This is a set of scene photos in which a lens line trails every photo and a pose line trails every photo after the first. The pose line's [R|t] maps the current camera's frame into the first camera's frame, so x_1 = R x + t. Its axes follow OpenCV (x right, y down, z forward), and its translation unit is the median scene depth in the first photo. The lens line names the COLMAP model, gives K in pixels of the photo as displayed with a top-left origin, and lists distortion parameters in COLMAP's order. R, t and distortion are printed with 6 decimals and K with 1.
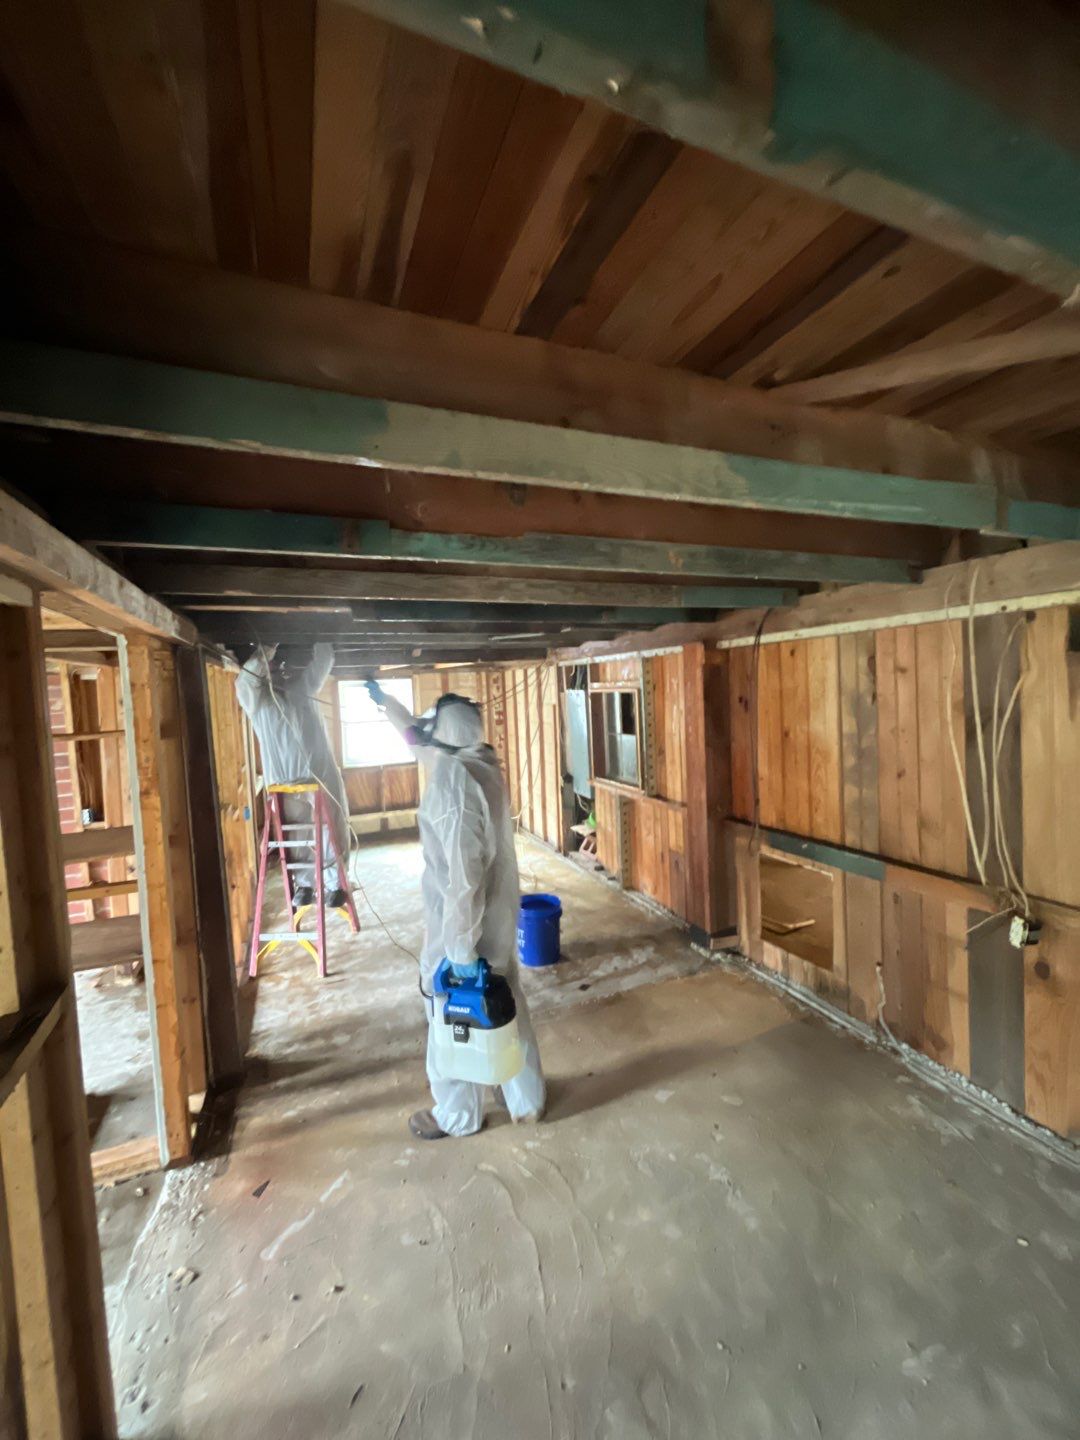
lens RADIAL K [[582.0, 0, 546.2], [0, 582.0, 718.5], [0, 0, 1]] dist [-0.003077, -0.000053]
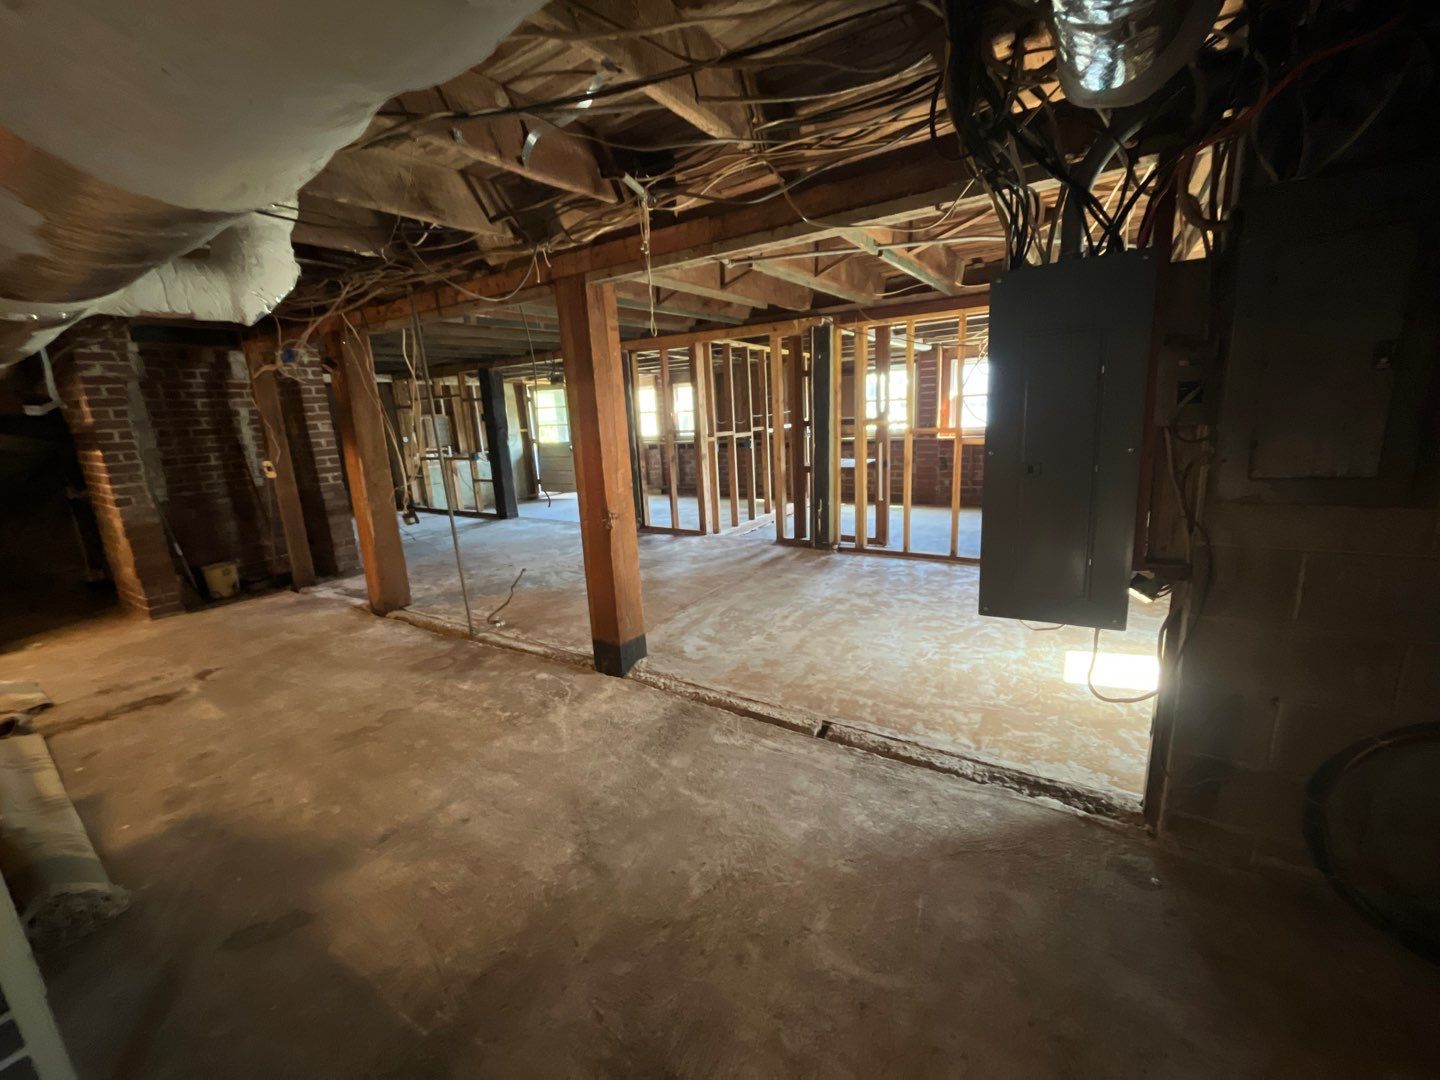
lens RADIAL K [[582.0, 0, 718.6], [0, 582.0, 531.1], [0, 0, 1]] dist [-0.003077, -0.000053]
pose [[-0.823249, 0.207393, -0.528441, 0.372525], [0.060736, 0.957712, 0.281245, -0.015333], [0.564422, 0.199439, -0.801031, 1.107936]]
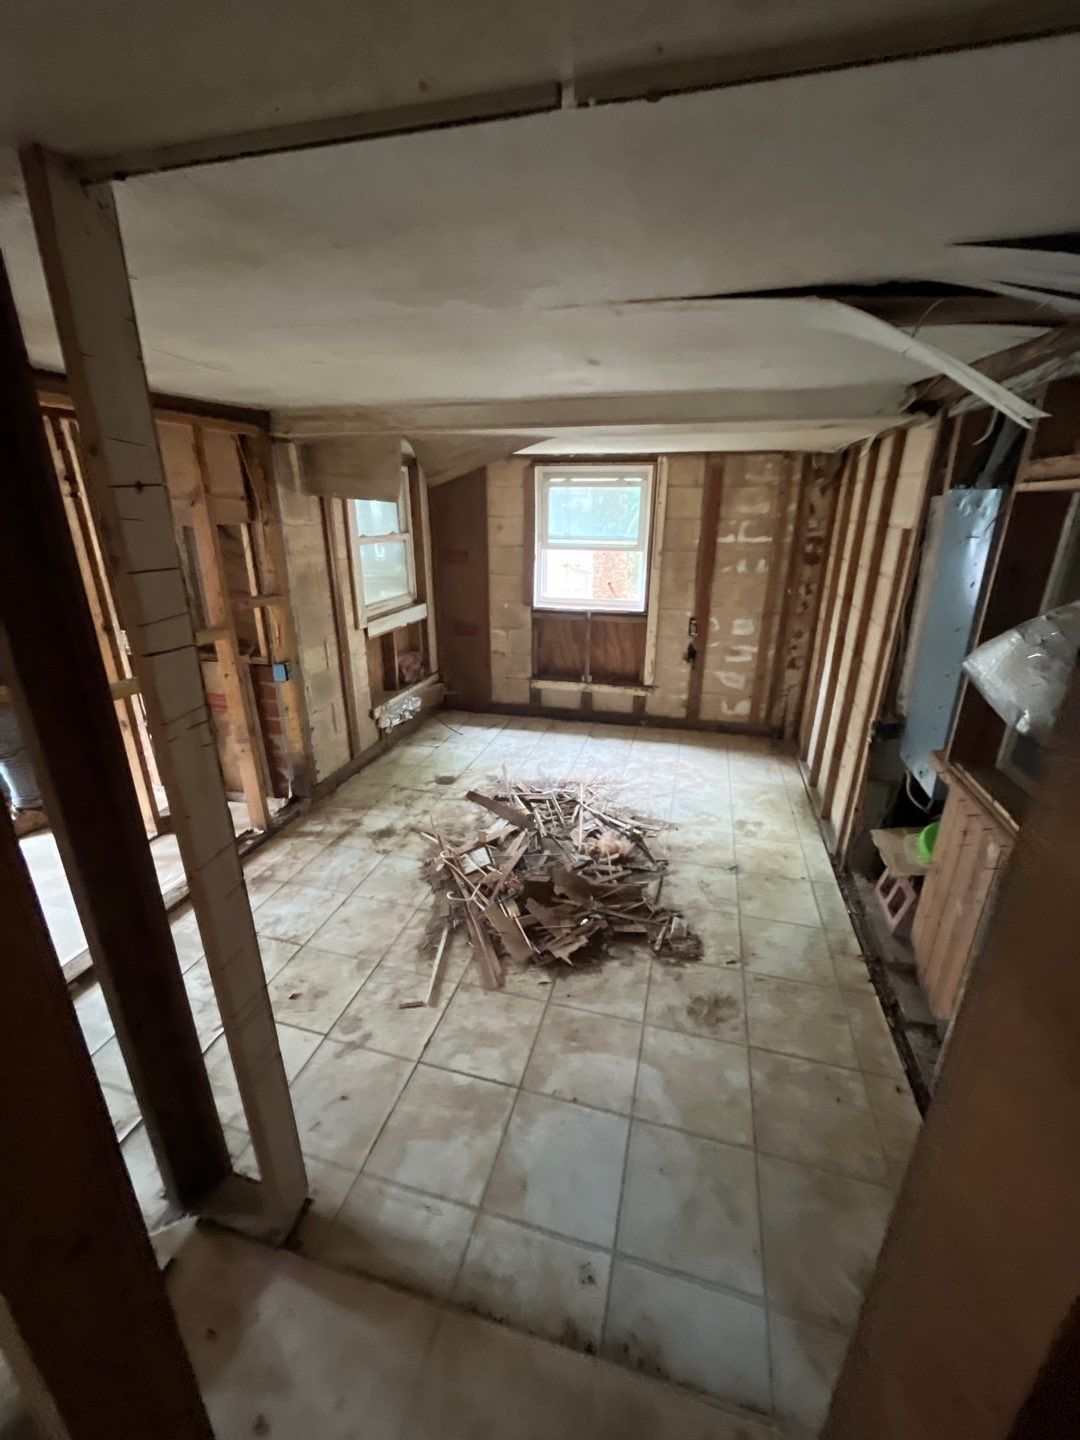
lens RADIAL K [[582.0, 0, 536.1], [0, 582.0, 719.6], [0, 0, 1]] dist [-0.003077, -0.000053]
pose [[0.785677, 0.255437, -0.563439, 0.069657], [-0.071747, 0.942252, 0.327128, -0.013738], [0.614462, -0.216592, 0.758633, 0.533599]]
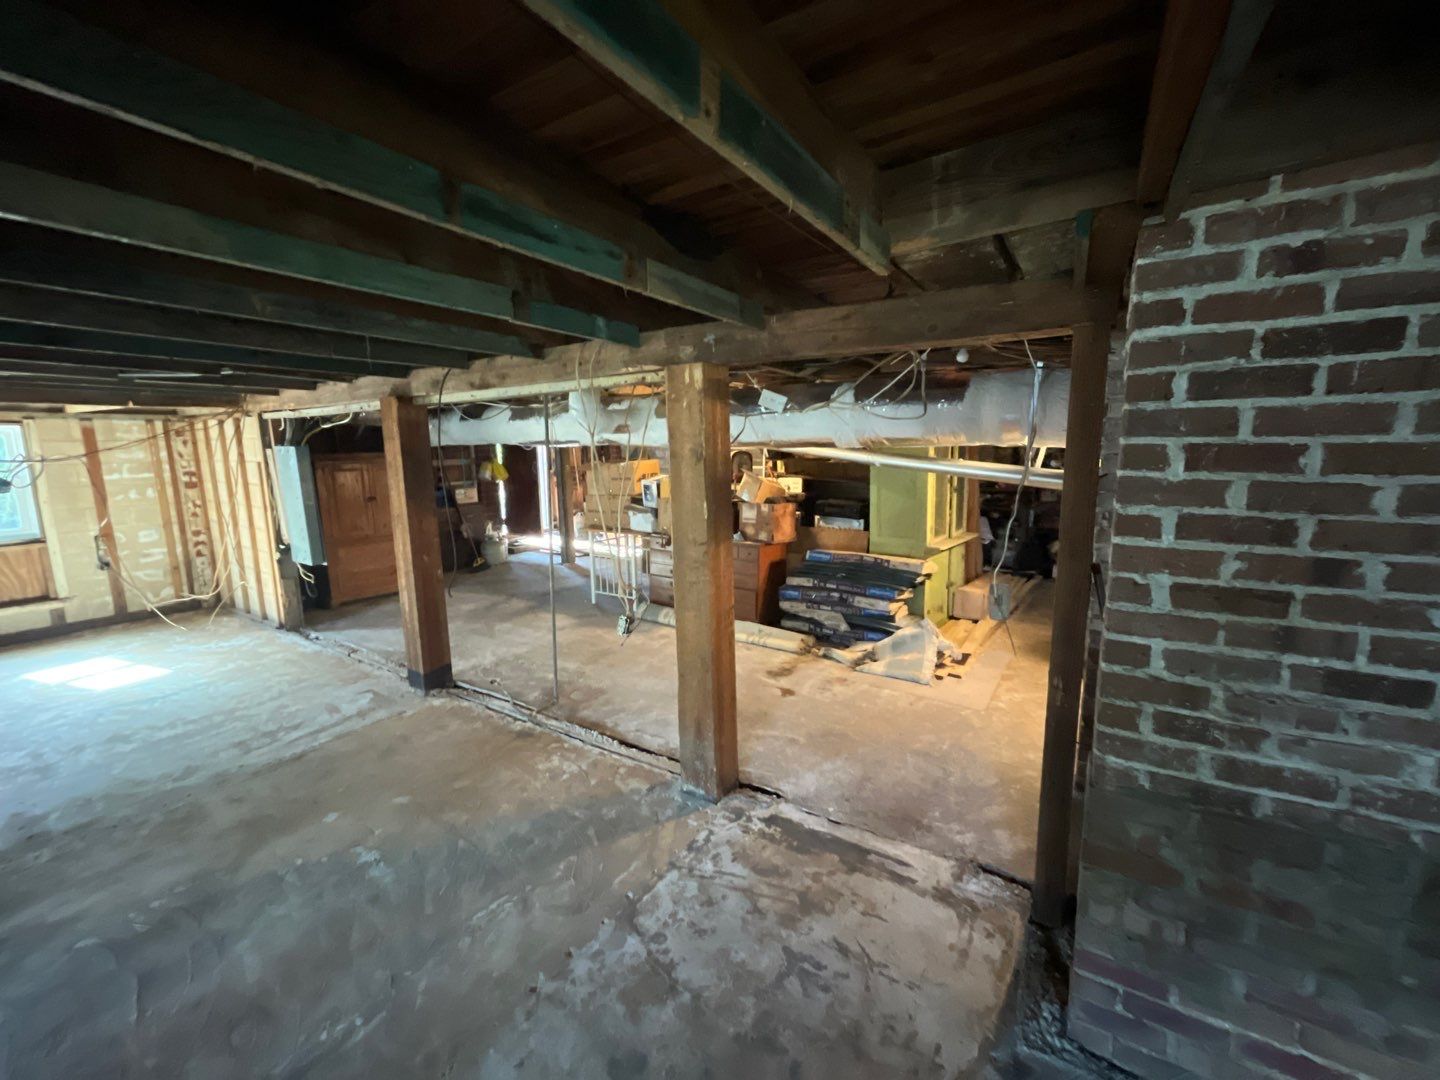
lens RADIAL K [[582.0, 0, 718.2], [0, 582.0, 536.9], [0, 0, 1]] dist [-0.003077, -0.000053]
pose [[0.827021, -0.053946, 0.559576, 0.089063], [0.007074, 0.996305, 0.085594, 0.017817], [-0.562126, -0.066830, 0.824347, -0.106855]]
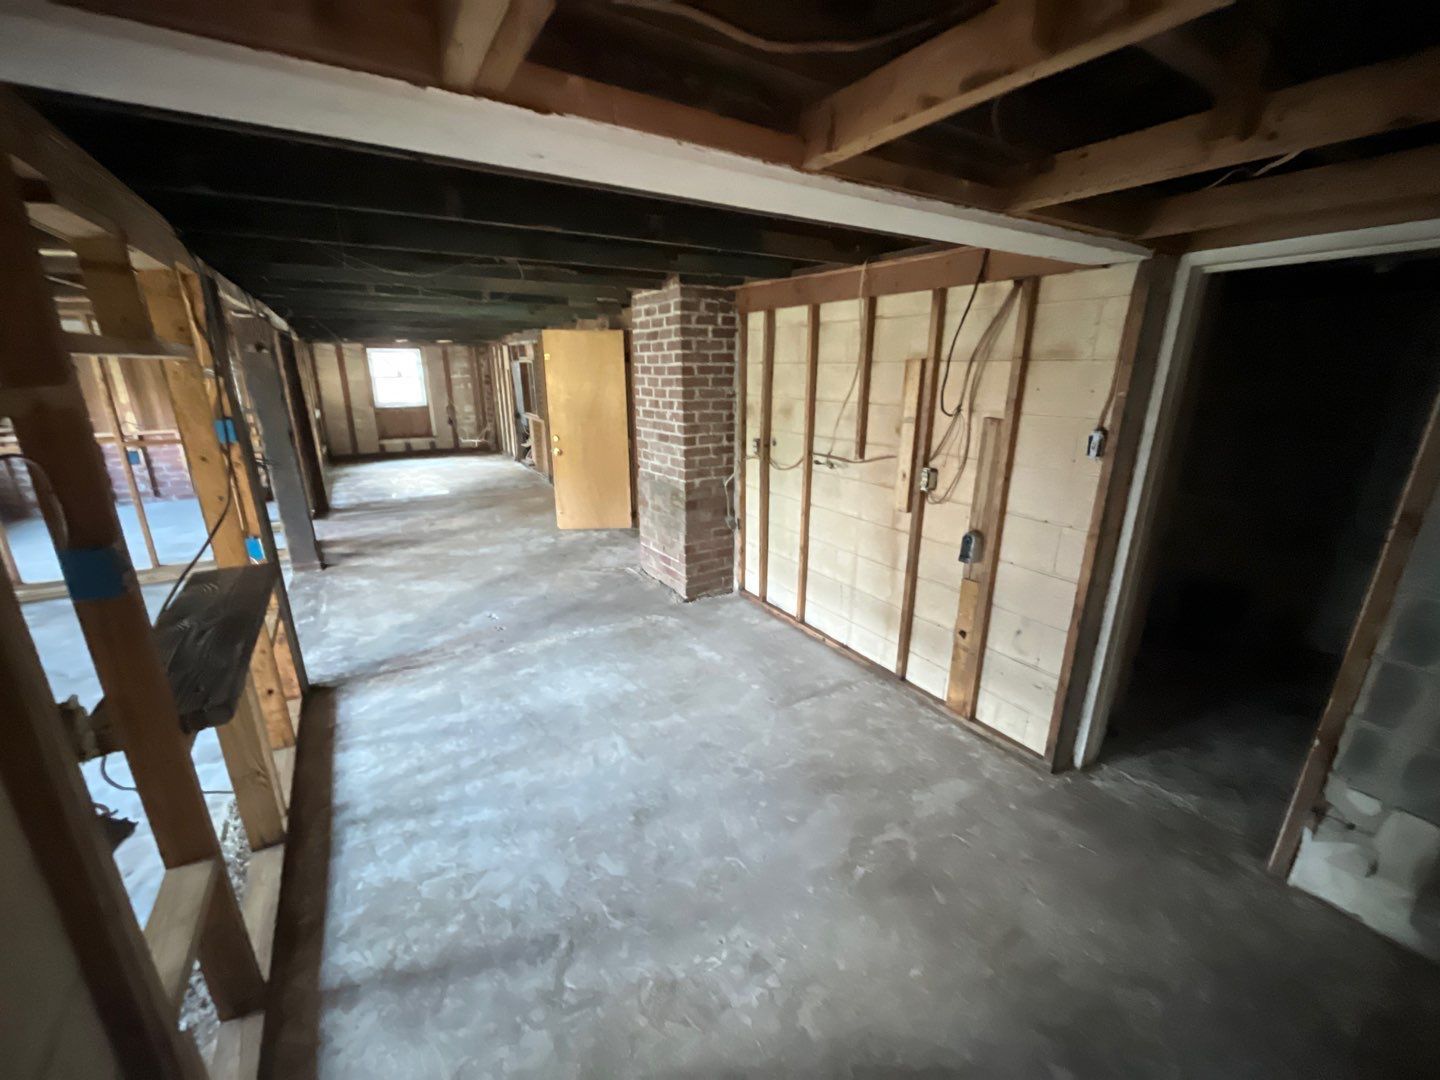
lens RADIAL K [[582.0, 0, 722.4], [0, 582.0, 540.0], [0, 0, 1]] dist [-0.003077, -0.000053]
pose [[0.985992, 0.002165, 0.166781, 0.340939], [-0.040548, 0.973031, 0.227084, 0.046234], [-0.161792, -0.230665, 0.959488, -0.796703]]
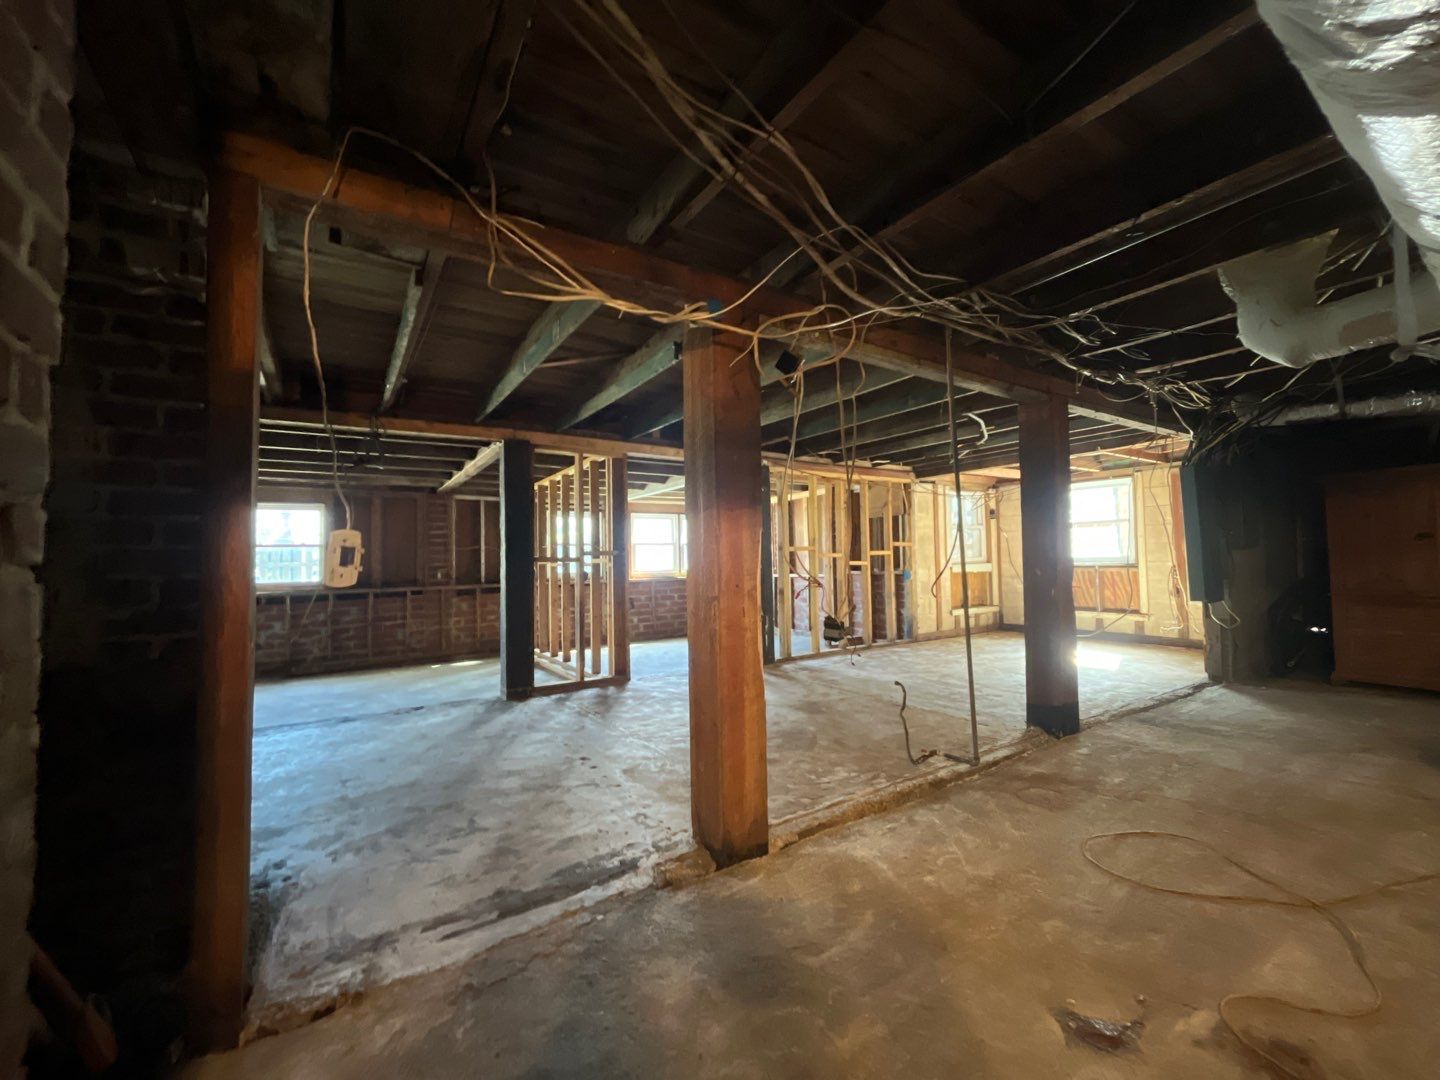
lens RADIAL K [[582.0, 0, 724.4], [0, 582.0, 541.8], [0, 0, 1]] dist [-0.003077, -0.000053]
pose [[0.179473, 0.012191, -0.983687, 0.700348], [-0.046758, 0.998899, 0.003849, 0.077226], [0.982651, 0.045304, 0.179845, 0.204348]]
